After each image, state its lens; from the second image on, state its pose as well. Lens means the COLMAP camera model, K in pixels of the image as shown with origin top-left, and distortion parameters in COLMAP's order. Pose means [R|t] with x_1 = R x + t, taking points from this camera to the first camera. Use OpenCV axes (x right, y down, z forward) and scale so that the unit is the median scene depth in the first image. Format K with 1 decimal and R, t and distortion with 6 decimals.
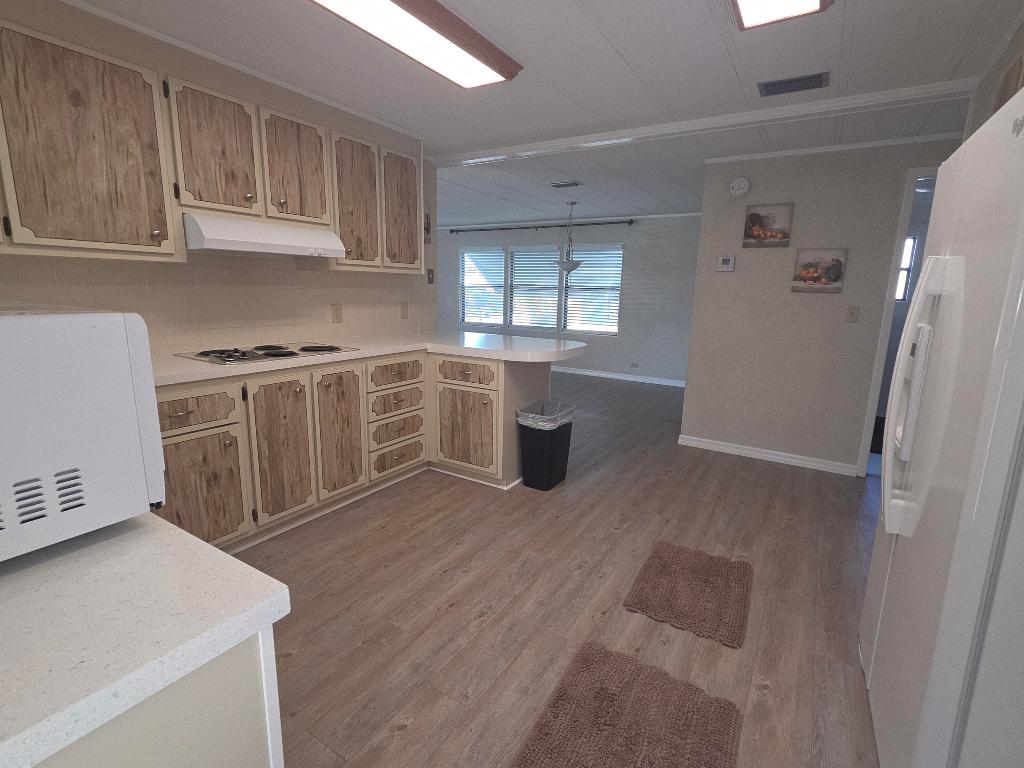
lens RADIAL K [[489.1, 0, 509.9], [0, 489.1, 383.8], [0, 0, 1]] dist [-0.004603, -0.000219]
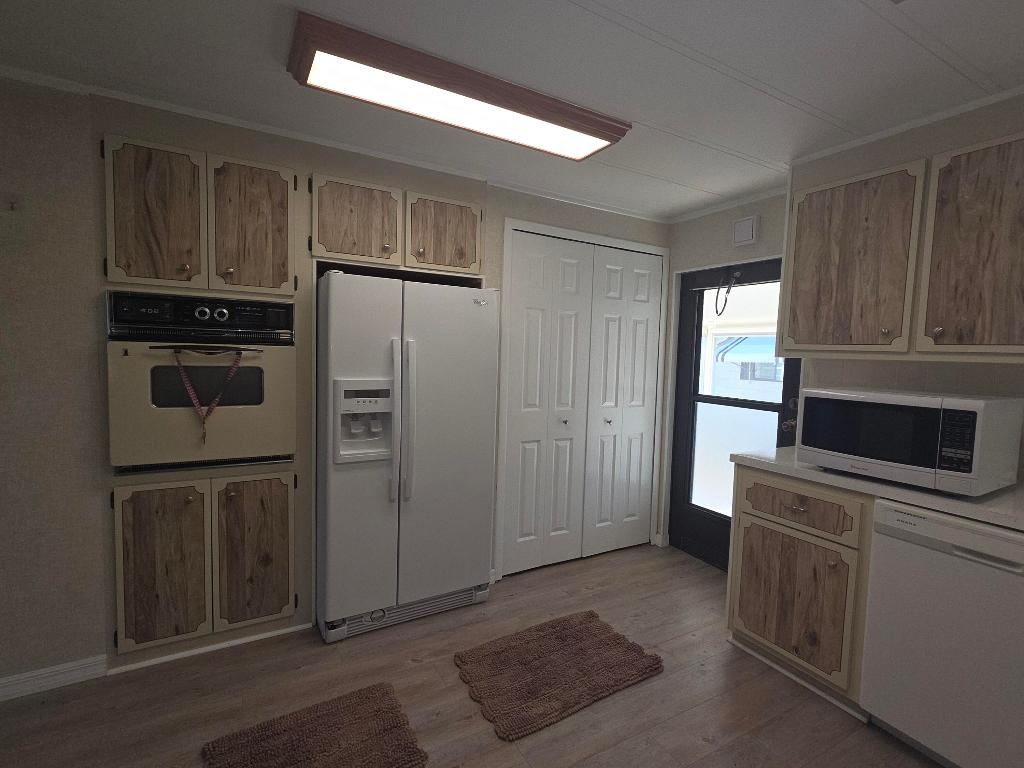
lens RADIAL K [[489.1, 0, 512.9], [0, 489.1, 382.9], [0, 0, 1]] dist [-0.004603, -0.000219]
pose [[-0.879021, -0.081771, 0.469719, -0.282637], [0.043631, 0.967254, 0.250033, -0.443332], [-0.474783, 0.240279, -0.846668, 1.951006]]
